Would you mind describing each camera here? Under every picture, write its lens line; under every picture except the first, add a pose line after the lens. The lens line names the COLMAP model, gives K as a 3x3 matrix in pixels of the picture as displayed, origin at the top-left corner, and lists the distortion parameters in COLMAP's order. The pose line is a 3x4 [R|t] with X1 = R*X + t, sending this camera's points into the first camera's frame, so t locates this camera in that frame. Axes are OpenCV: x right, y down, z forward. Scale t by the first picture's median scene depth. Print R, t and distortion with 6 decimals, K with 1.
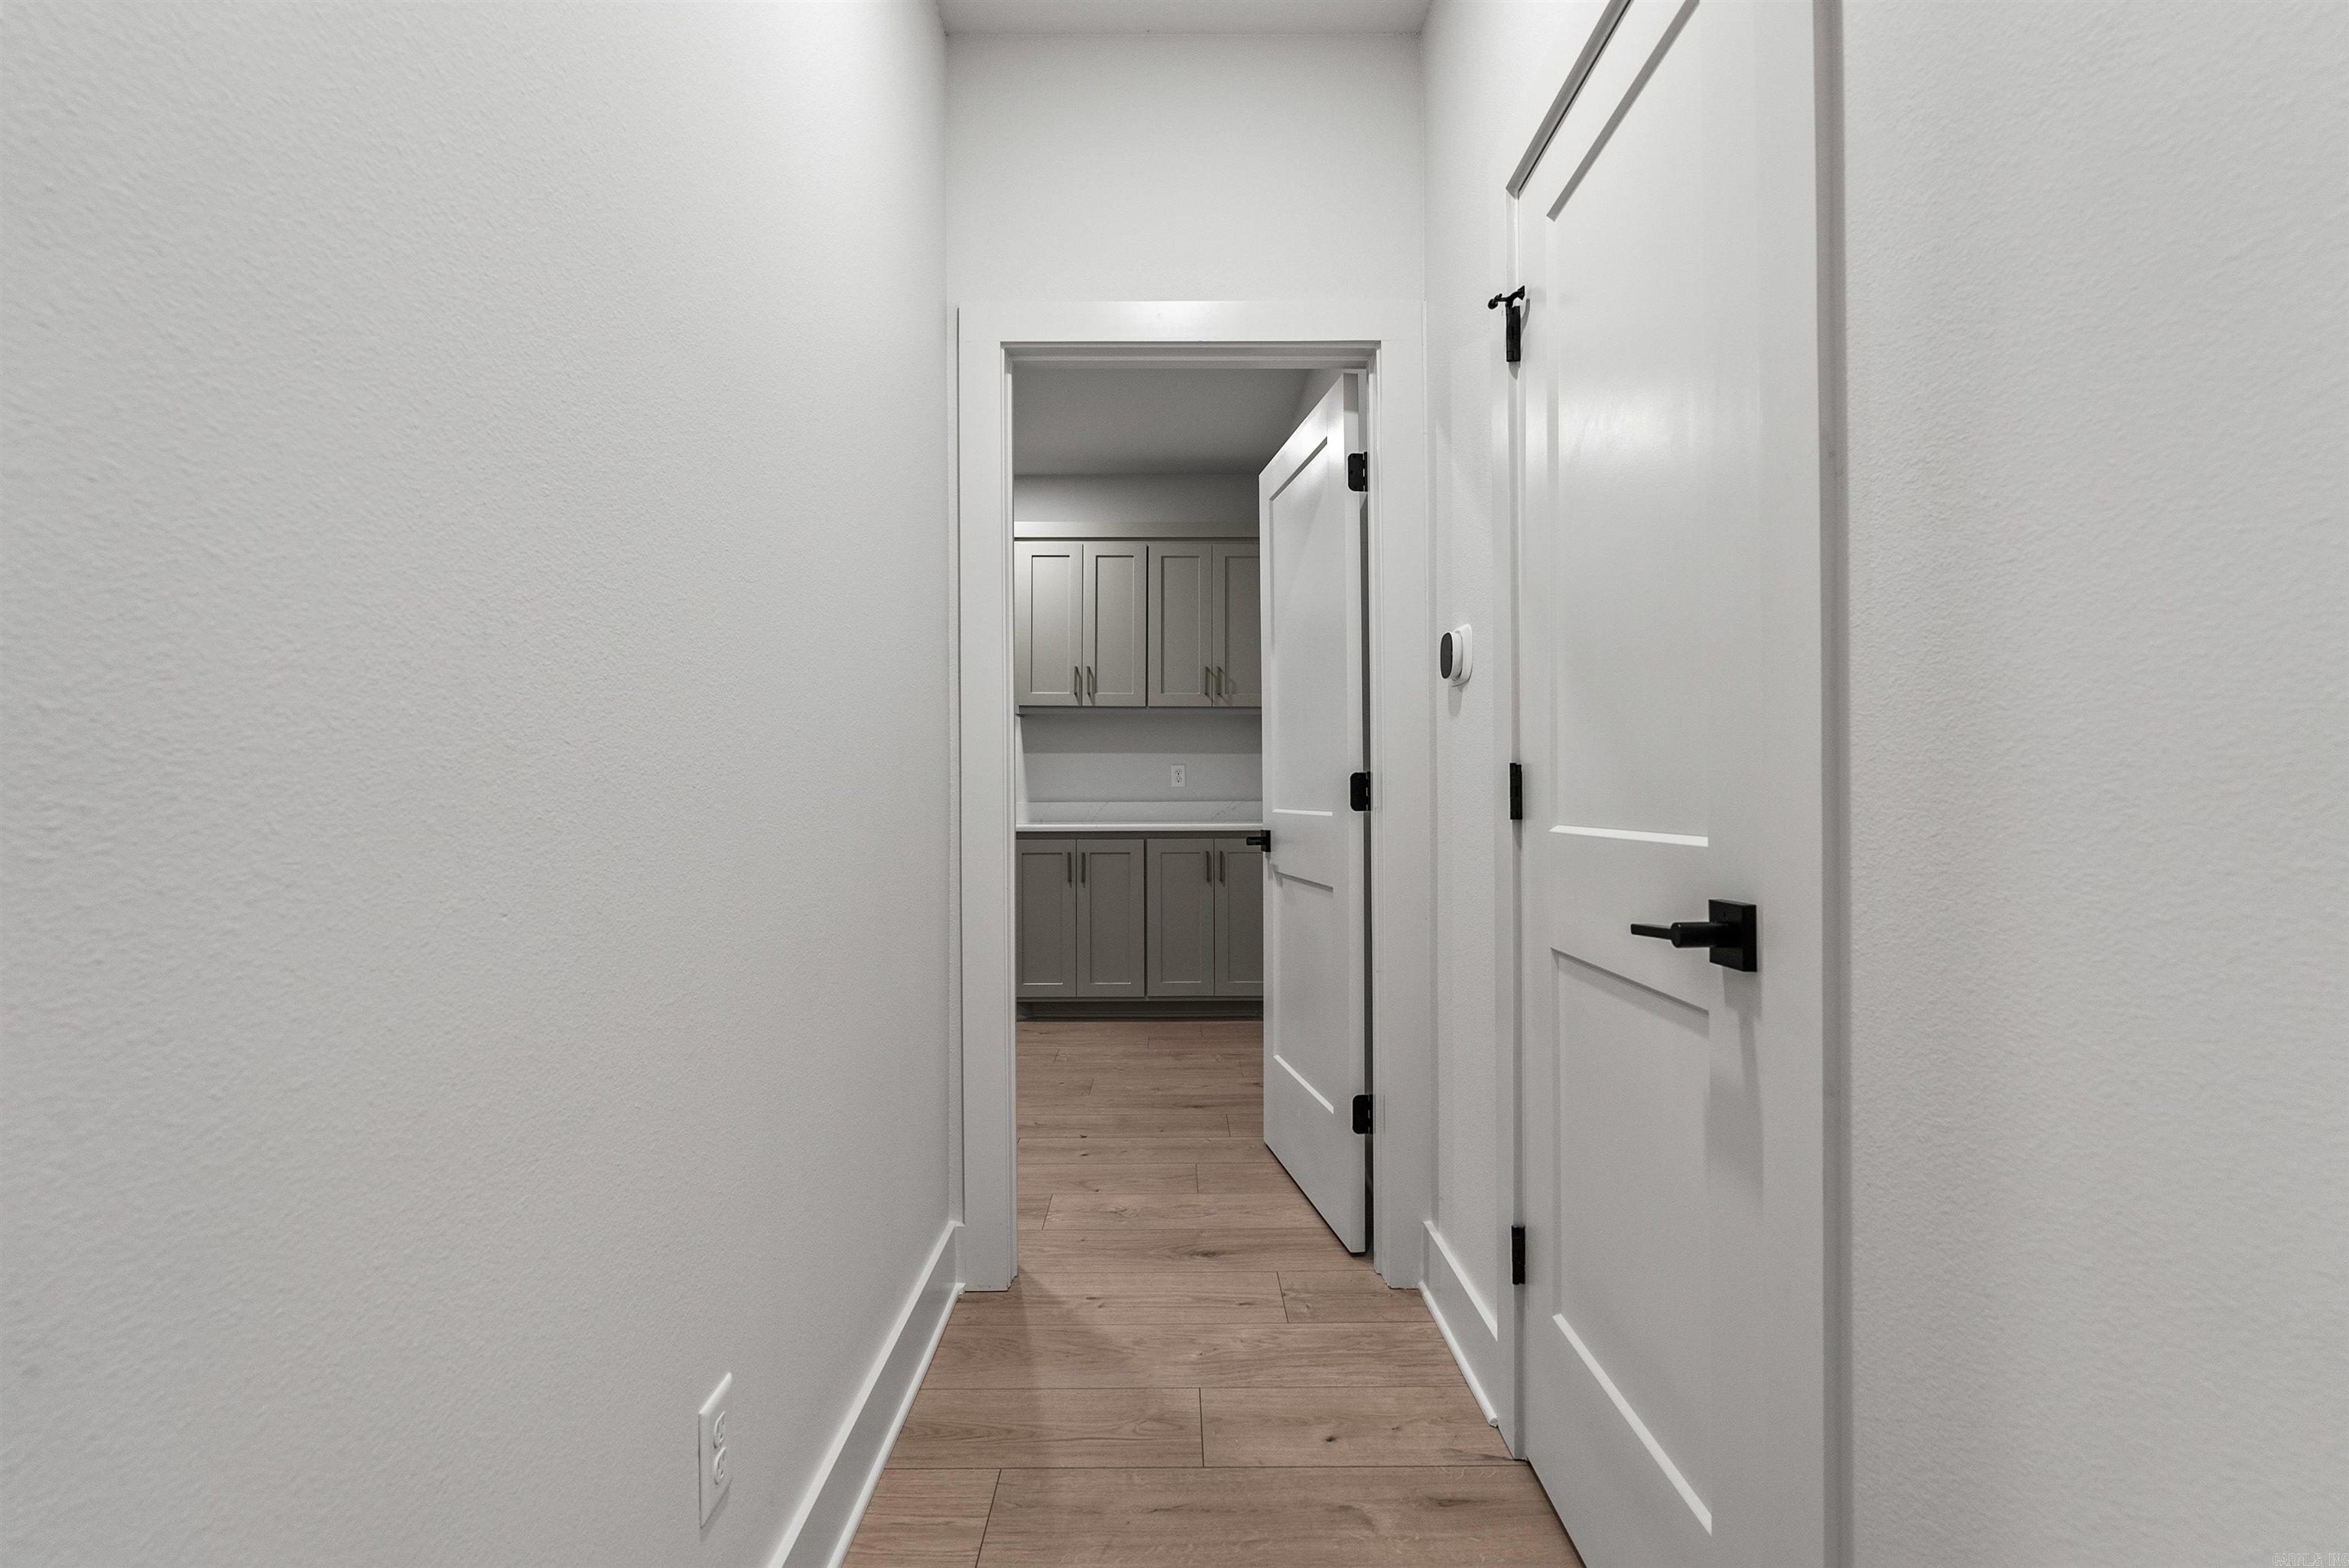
lens RADIAL K [[1066.6, 0, 1179.9], [0, 1066.6, 791.9], [0, 0, 1]] dist [-0.001543, 0.000957]
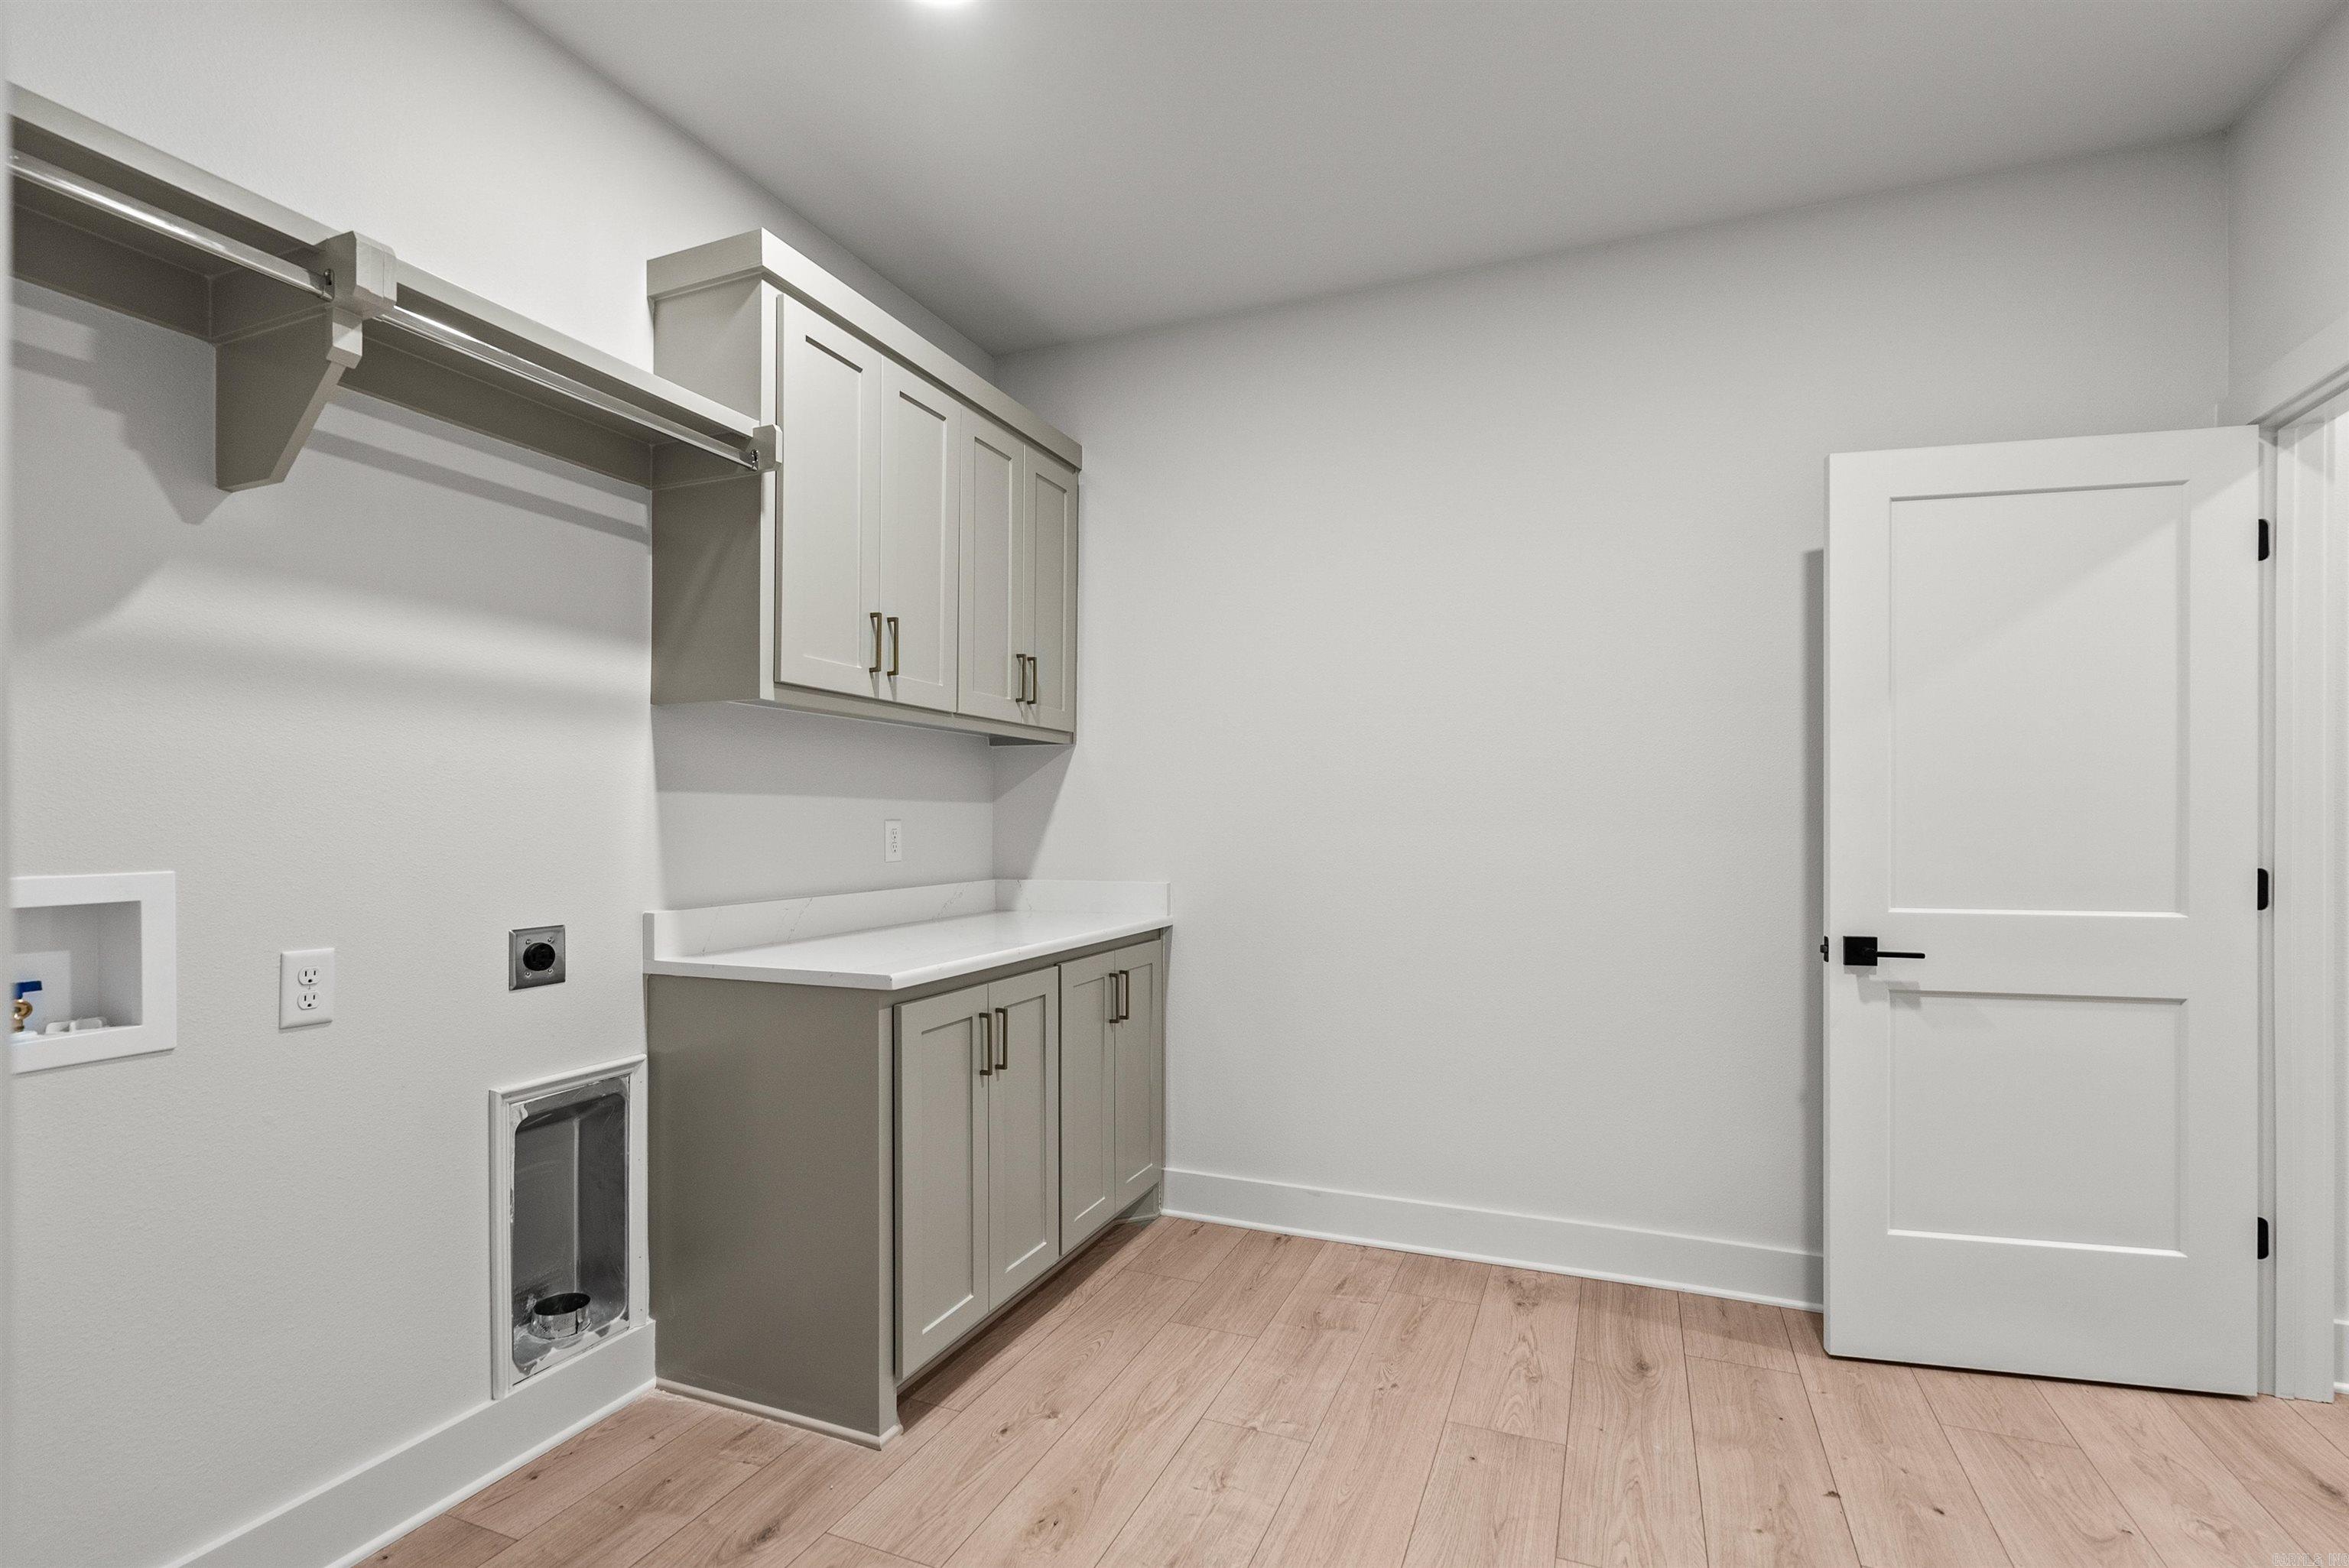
lens RADIAL K [[1080.2, 0, 1169.3], [0, 1080.2, 814.9], [0, 0, 1]] dist [-0.004514, 0.000520]
pose [[0.390407, 0.005201, 0.920628, -0.483780], [0.003245, 0.999970, -0.007025, -0.025351], [-0.920637, 0.005730, 0.390379, 0.695742]]
